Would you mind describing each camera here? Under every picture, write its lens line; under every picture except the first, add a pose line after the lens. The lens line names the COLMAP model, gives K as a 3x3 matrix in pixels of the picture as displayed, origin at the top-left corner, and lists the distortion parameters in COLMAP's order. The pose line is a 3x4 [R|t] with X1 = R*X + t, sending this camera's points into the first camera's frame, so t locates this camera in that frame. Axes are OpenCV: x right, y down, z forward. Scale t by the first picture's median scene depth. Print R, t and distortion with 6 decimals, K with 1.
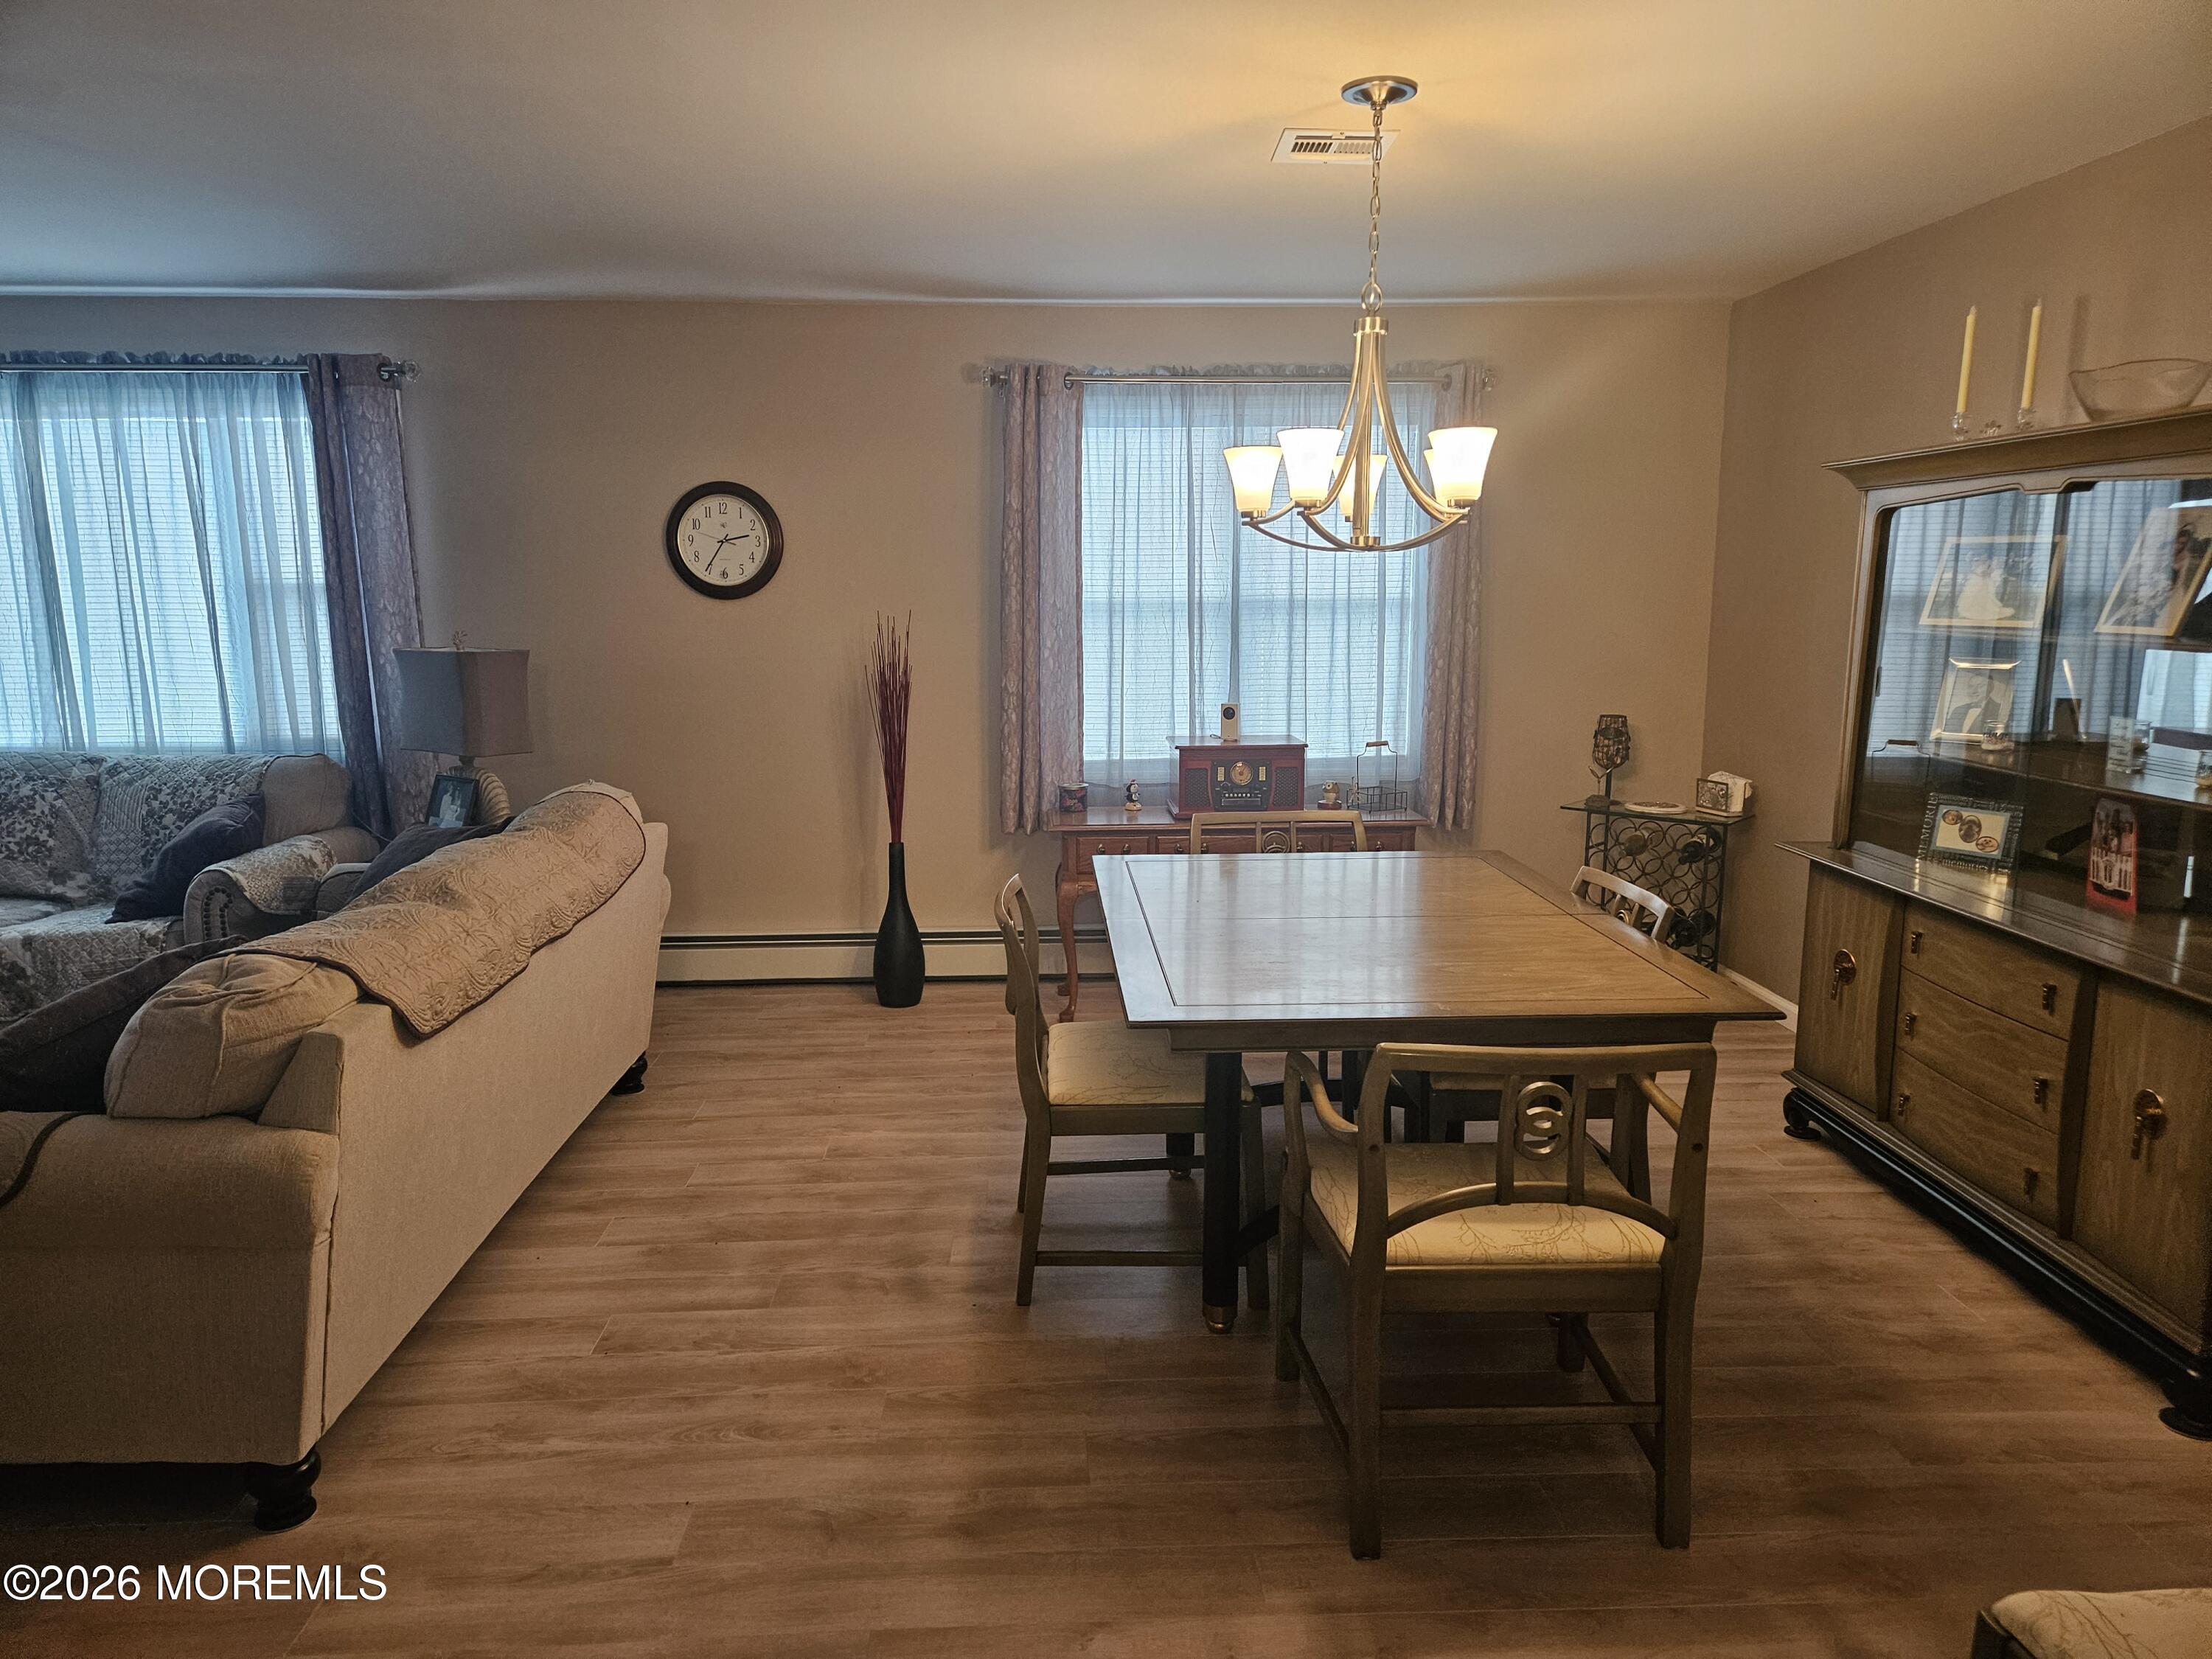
lens RADIAL K [[1472.6, 0, 1098.1], [0, 1472.6, 835.9], [0, 0, 1]] dist [0.067375, -0.050621]
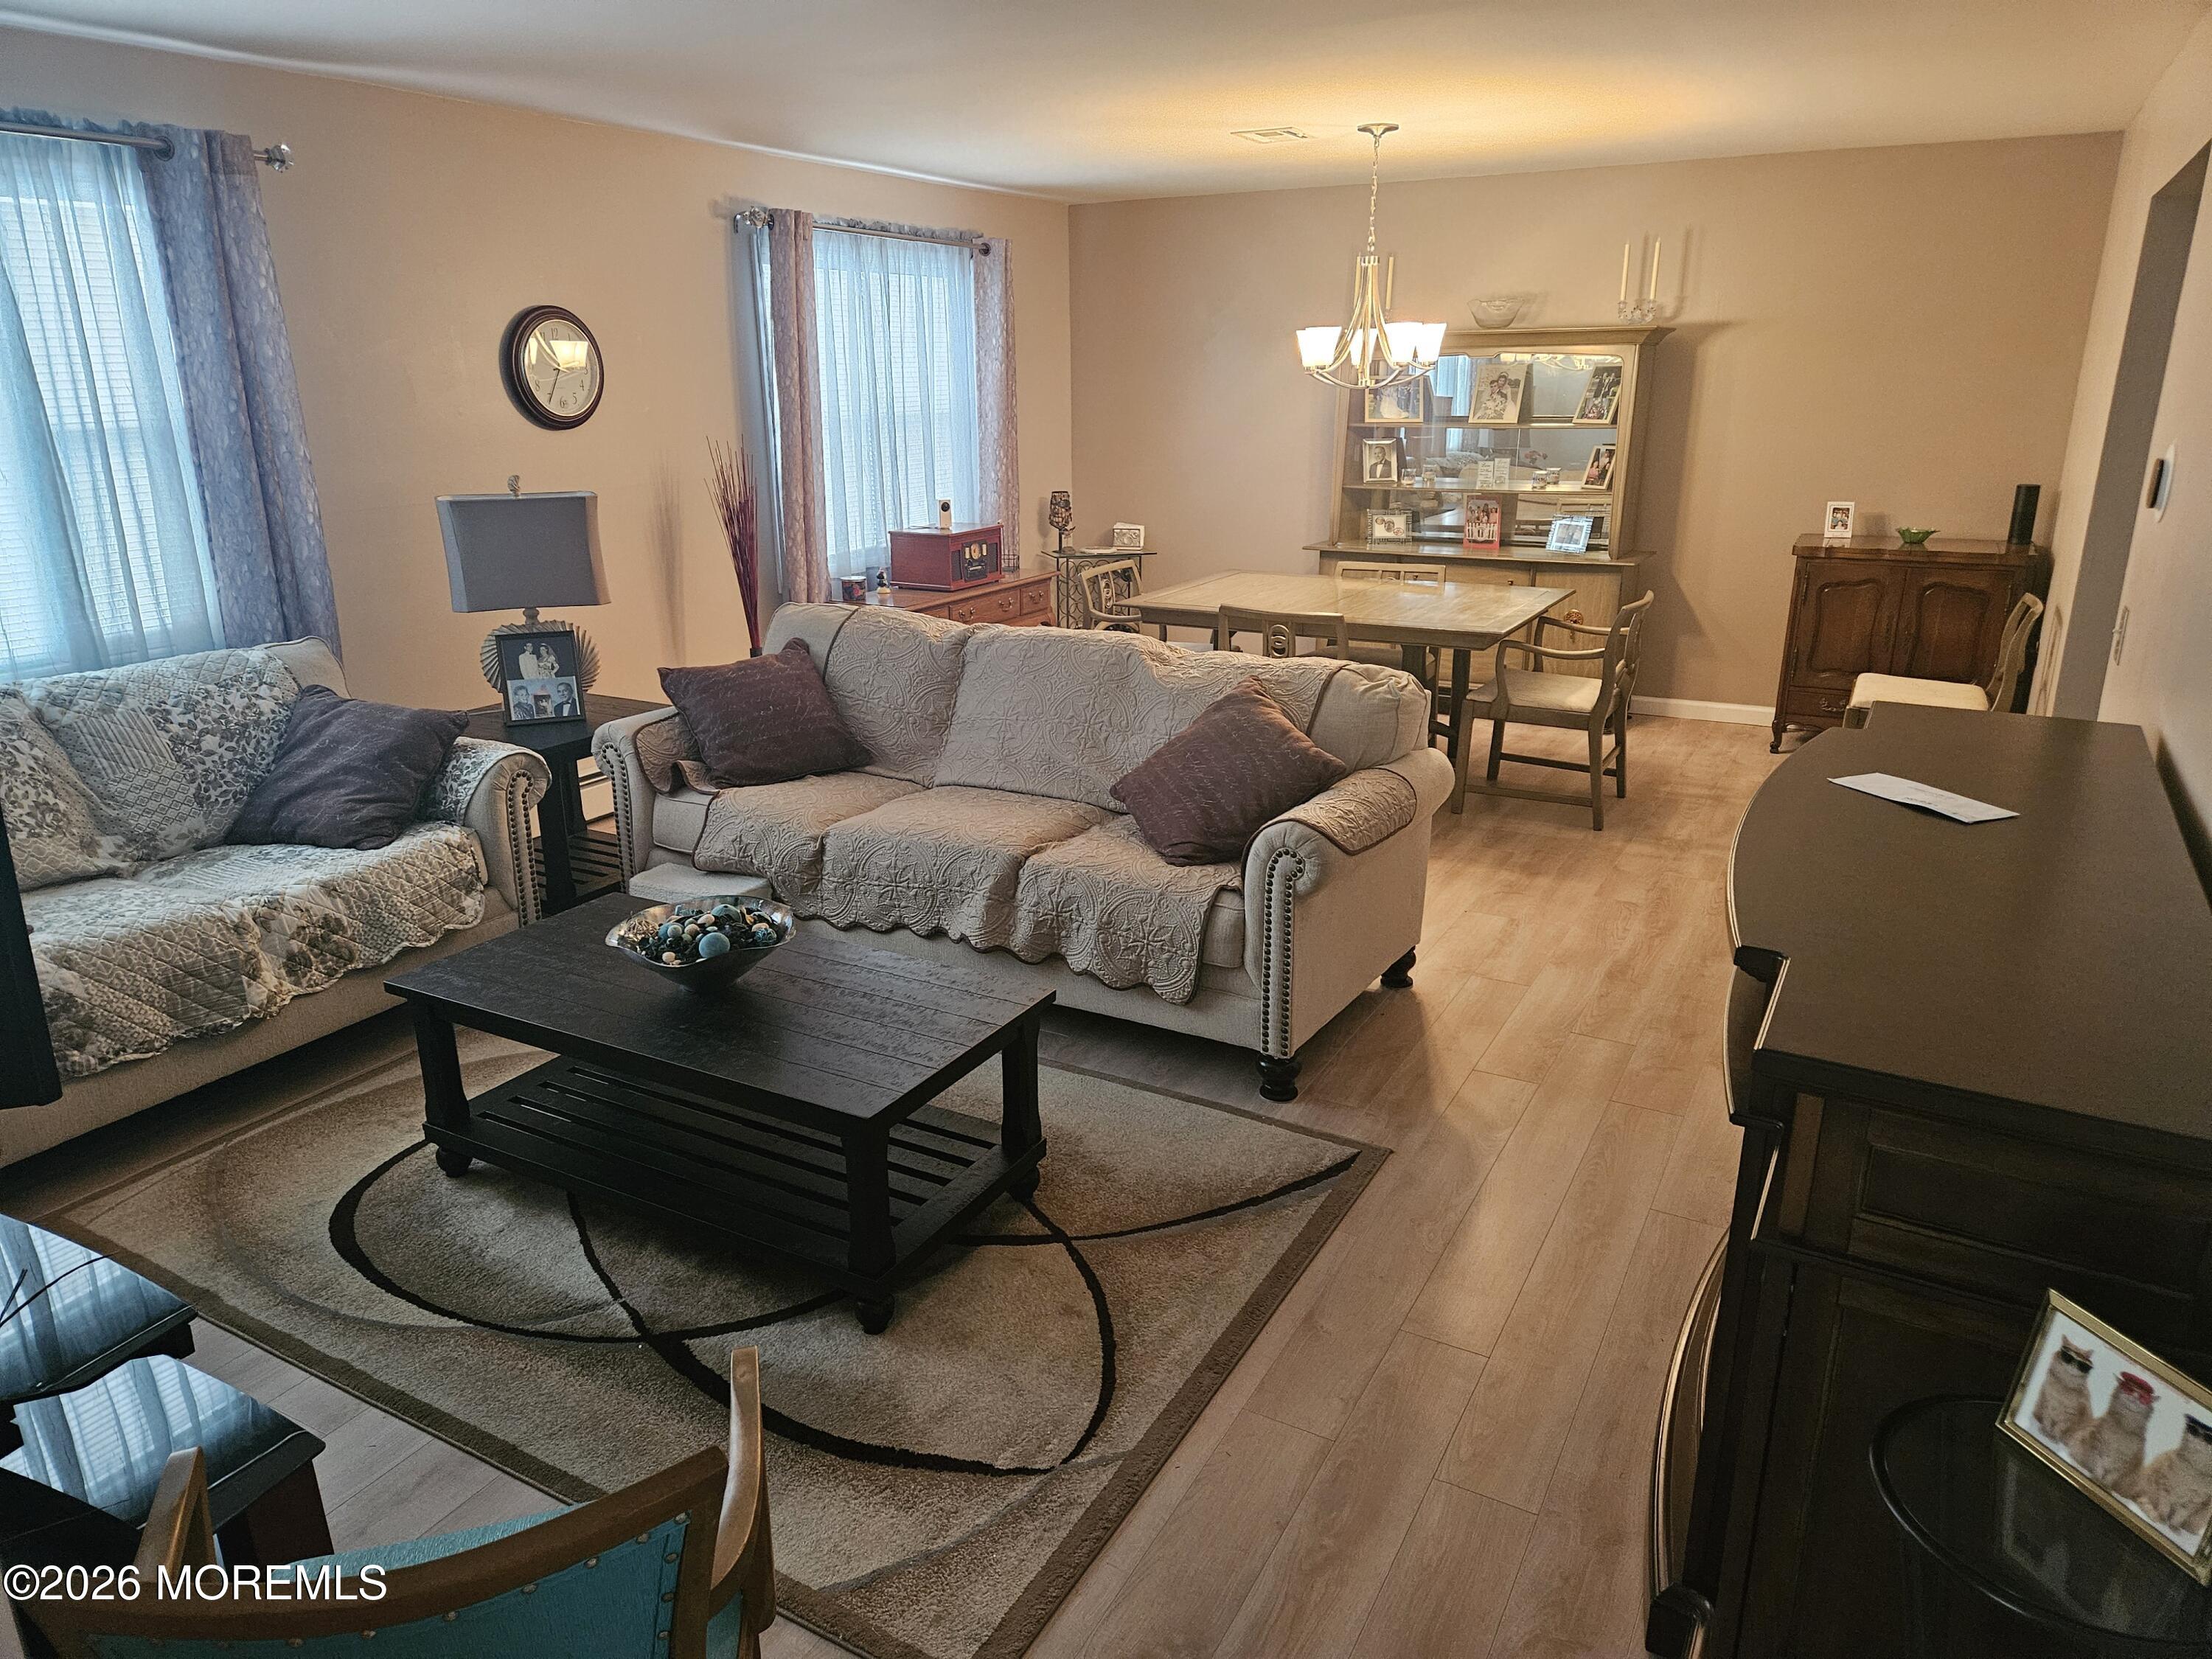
lens RADIAL K [[1472.6, 0, 1098.1], [0, 1472.6, 835.9], [0, 0, 1]] dist [0.067375, -0.050621]
pose [[0.525574, -0.258139, 0.810640, -1.027488], [0.148329, 0.966065, 0.211464, -0.060837], [-0.837718, 0.009101, 0.546028, 0.179631]]
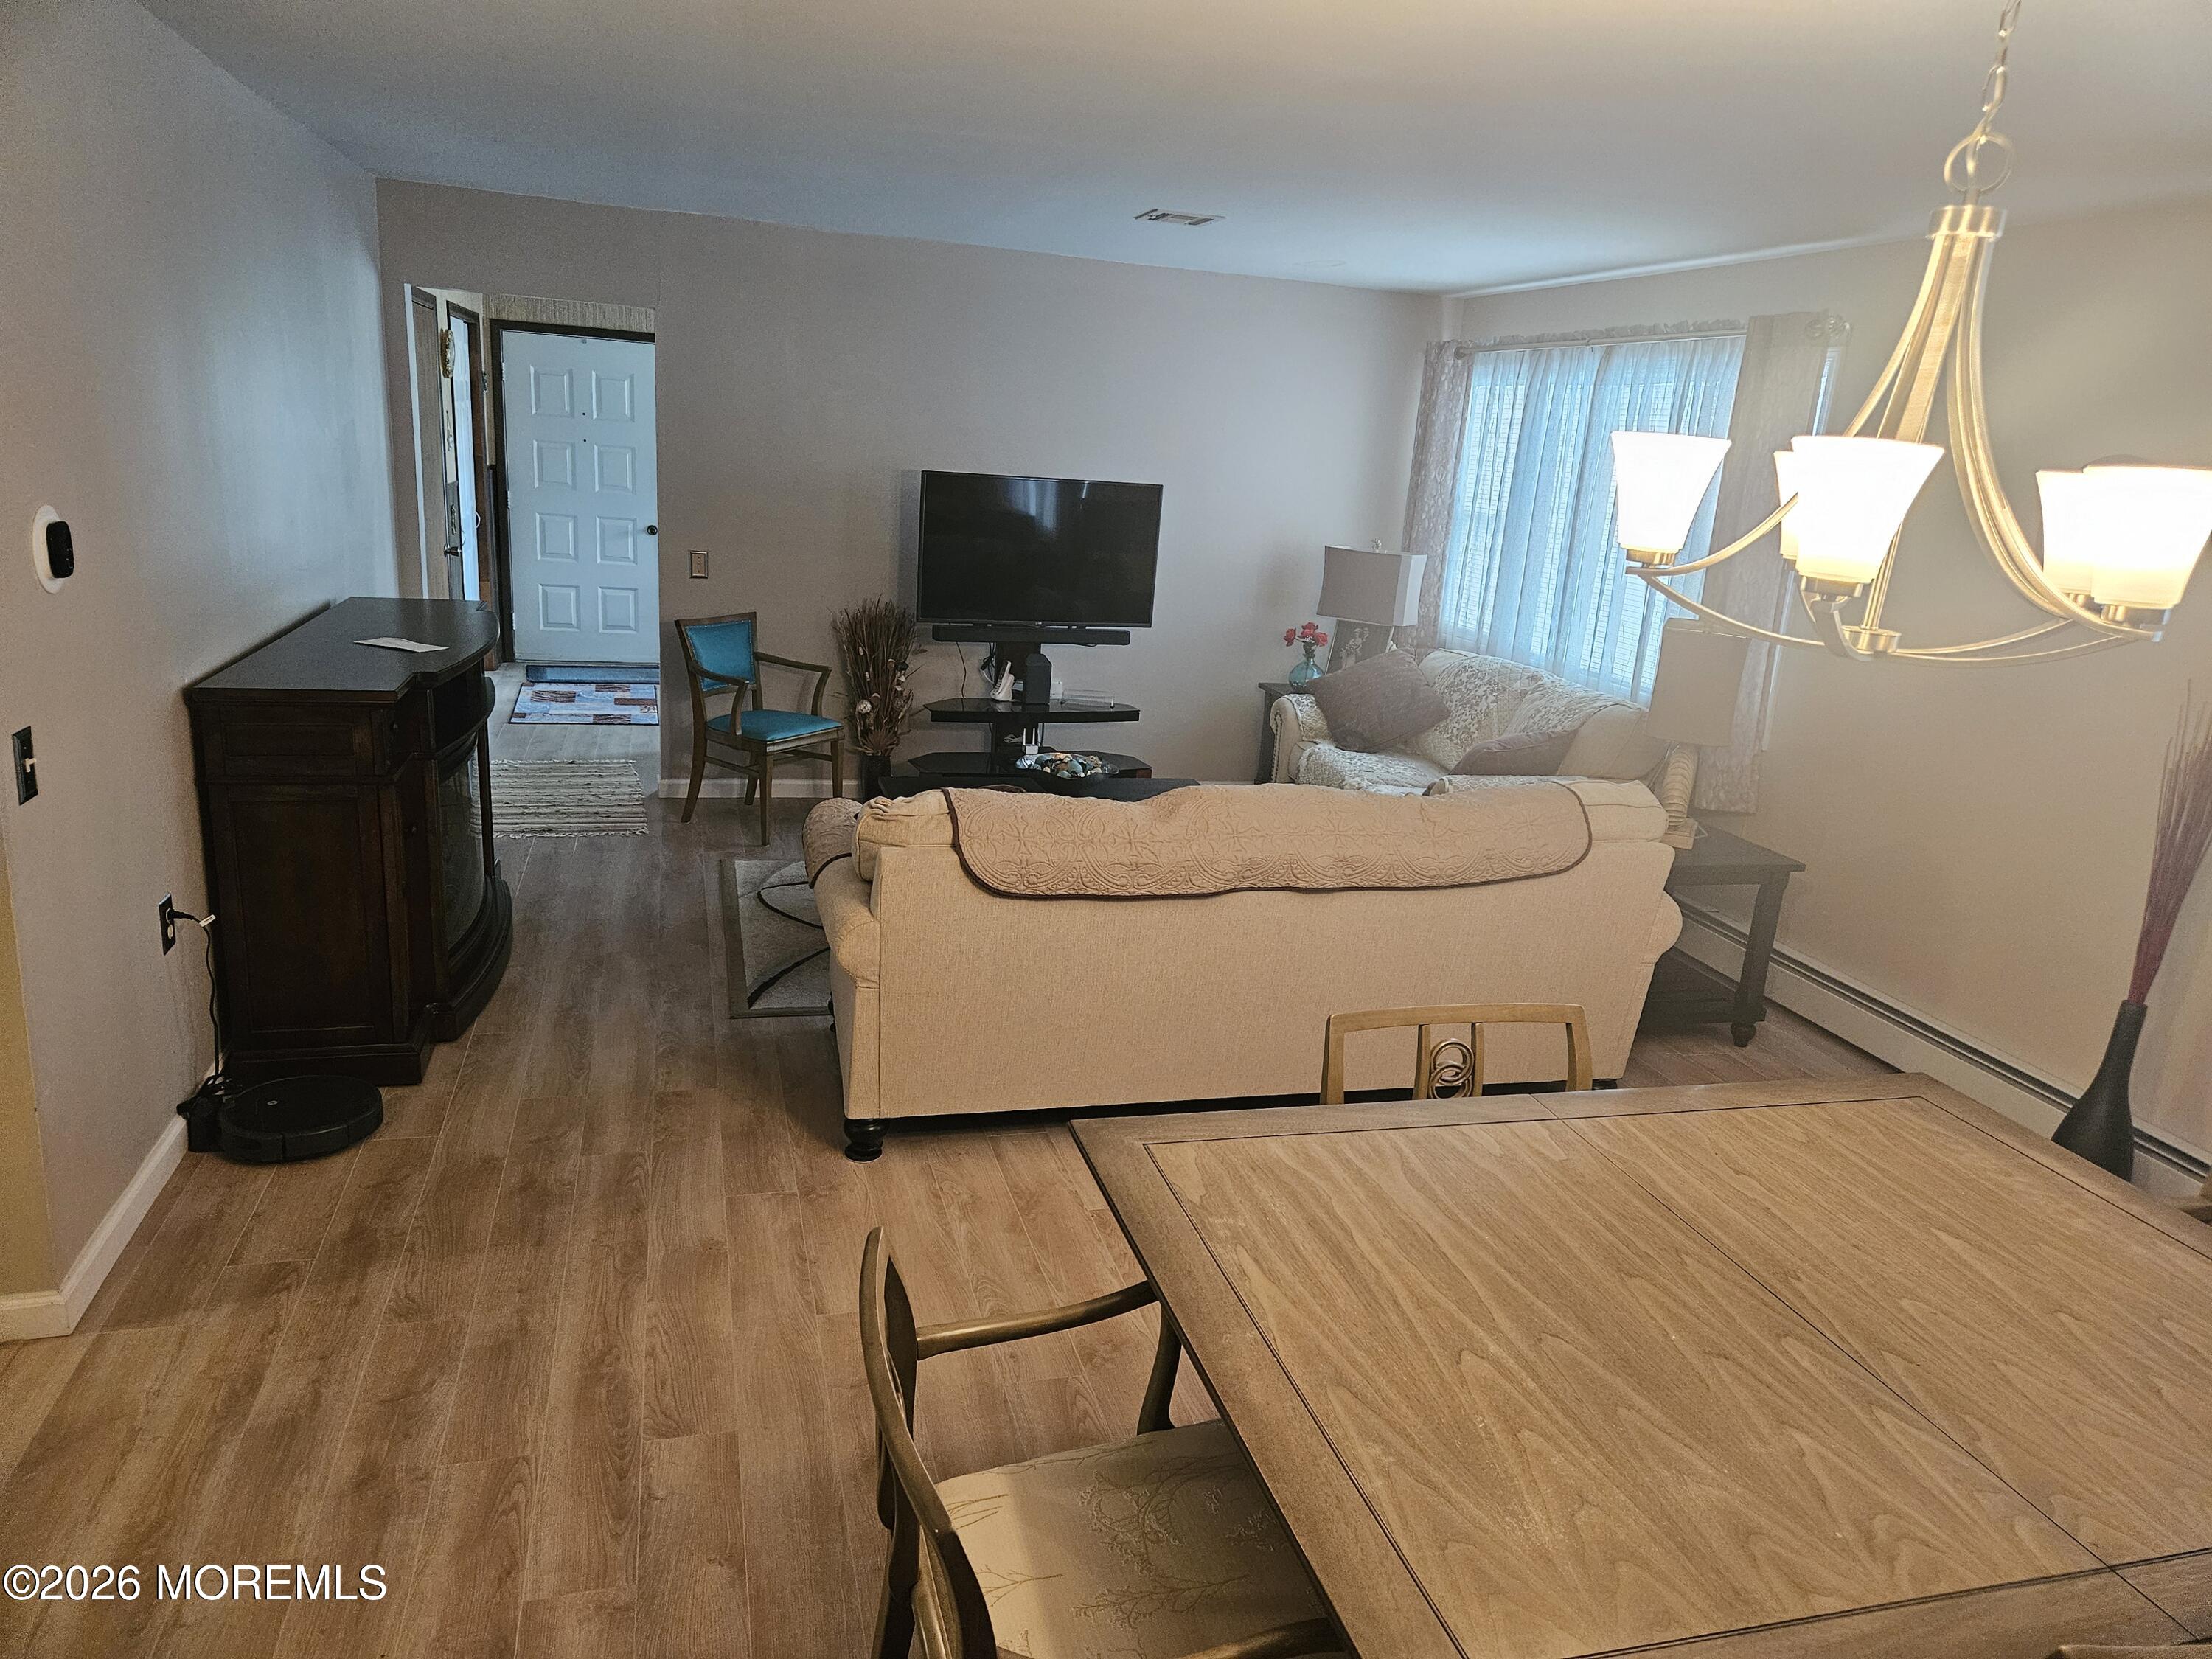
lens RADIAL K [[1472.6, 0, 1098.1], [0, 1472.6, 835.9], [0, 0, 1]] dist [0.067375, -0.050621]
pose [[0.223582, 0.278624, -0.934013, 0.400721], [-0.238177, 0.944838, 0.224839, -0.117285], [0.945136, 0.172190, 0.277611, 0.379146]]
